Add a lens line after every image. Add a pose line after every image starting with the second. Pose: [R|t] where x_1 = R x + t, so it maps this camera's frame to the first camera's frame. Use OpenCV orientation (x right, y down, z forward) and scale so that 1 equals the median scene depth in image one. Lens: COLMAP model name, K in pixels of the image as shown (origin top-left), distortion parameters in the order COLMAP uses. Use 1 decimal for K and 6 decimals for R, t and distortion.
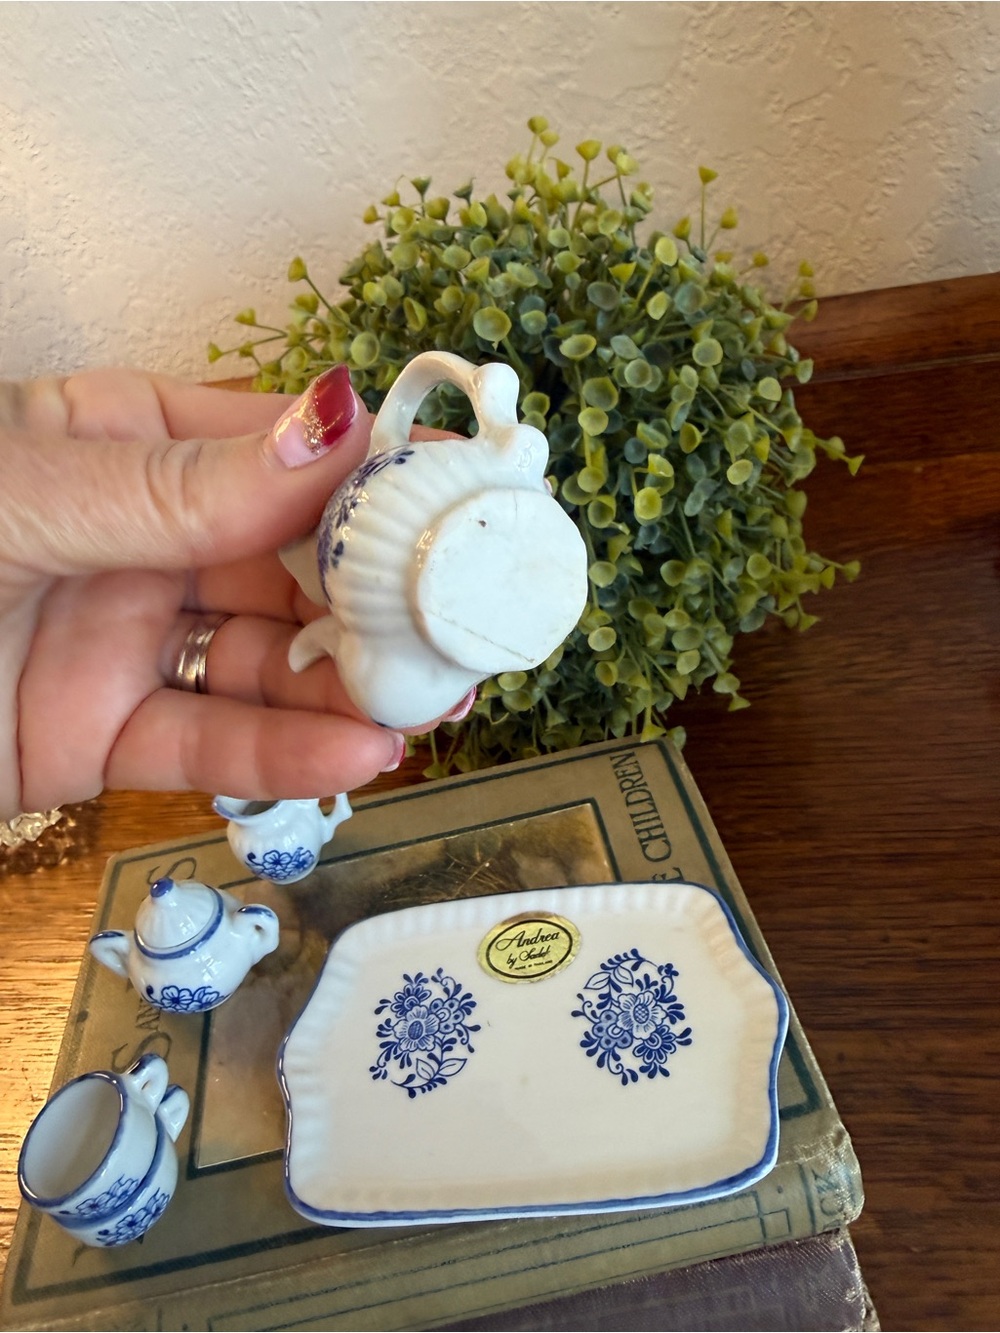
lens RADIAL K [[932.1, 0, 499.8], [0, 932.1, 601.9], [0, 0, 1]] dist [0.000508, 0.004941]
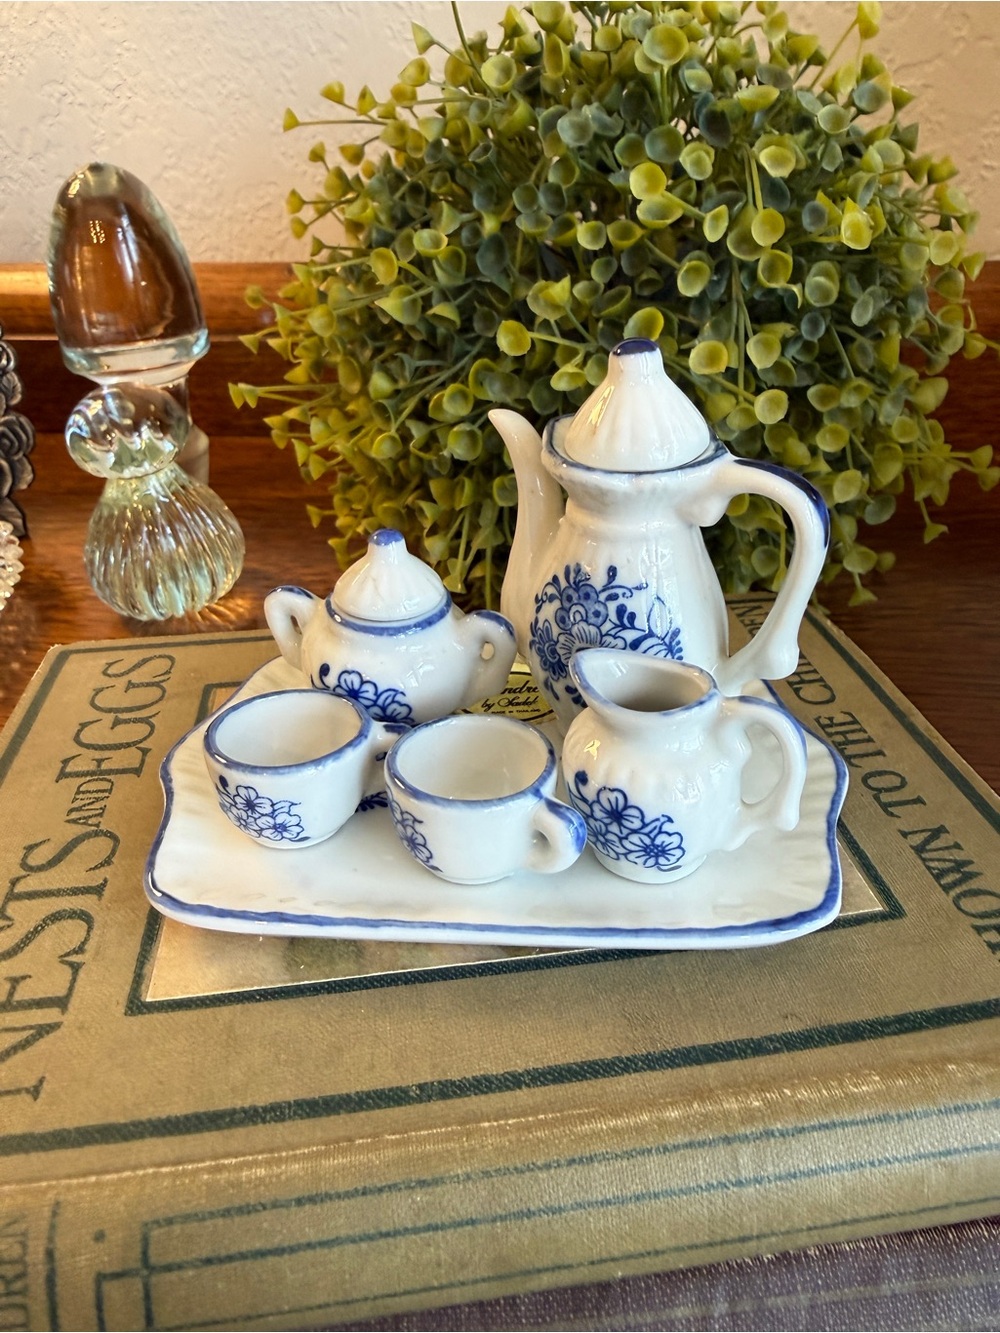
lens RADIAL K [[936.0, 0, 498.5], [0, 936.0, 557.5], [0, 0, 1]] dist [-0.006309, 0.010968]
pose [[0.987596, 0.145538, 0.058937, -0.158020], [-0.133099, 0.975076, -0.177515, 0.365742], [-0.083304, 0.167469, 0.982352, 0.298315]]
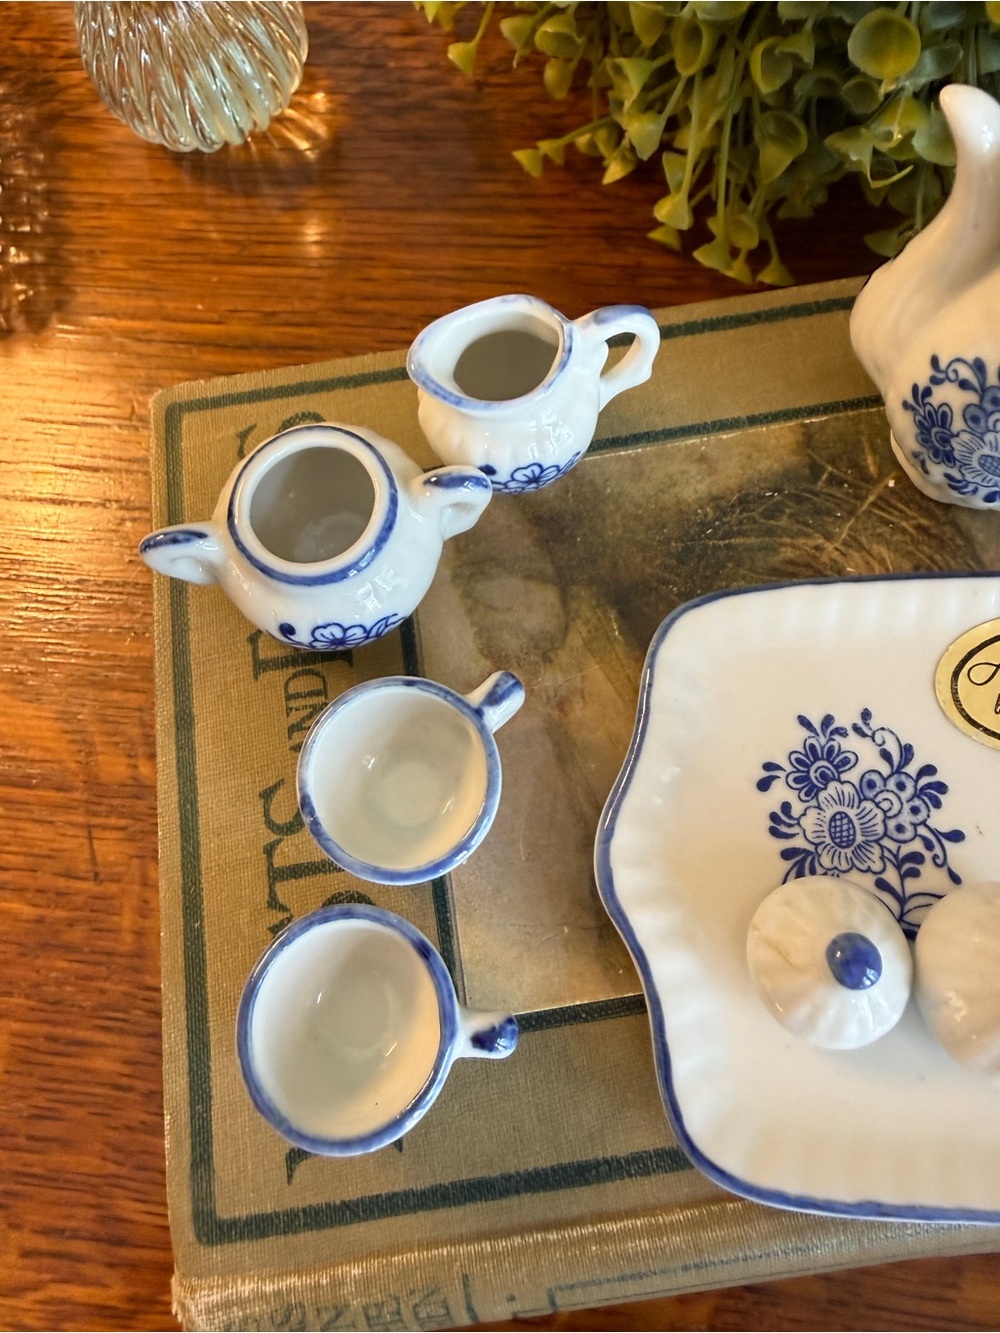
lens RADIAL K [[977.2, 0, 501.8], [0, 977.2, 485.3], [0, 0, 1]] dist [0.009770, 0.003505]
pose [[0.993705, 0.034278, 0.106657, -0.347947], [-0.087747, 0.830034, 0.550767, -0.016957], [-0.069650, -0.556658, 0.827817, 0.616590]]
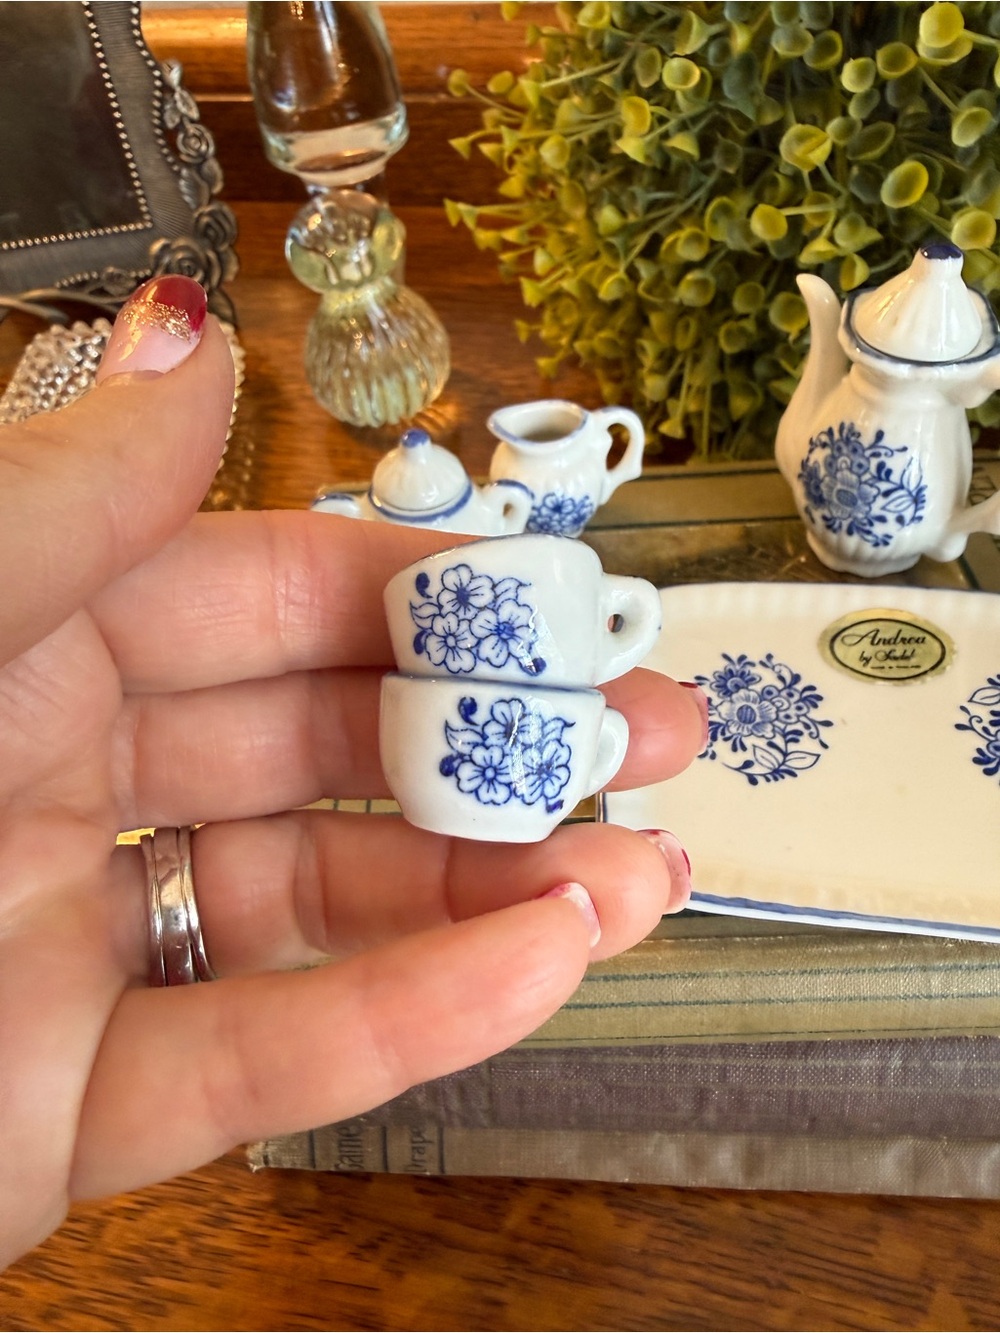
lens RADIAL K [[945.1, 0, 502.4], [0, 945.1, 591.1], [0, 0, 1]] dist [-0.006452, 0.007674]
pose [[0.984902, 0.172135, -0.018346, -0.286375], [-0.166586, 0.971266, 0.169977, 0.244670], [0.047078, -0.164354, 0.985277, 0.205136]]
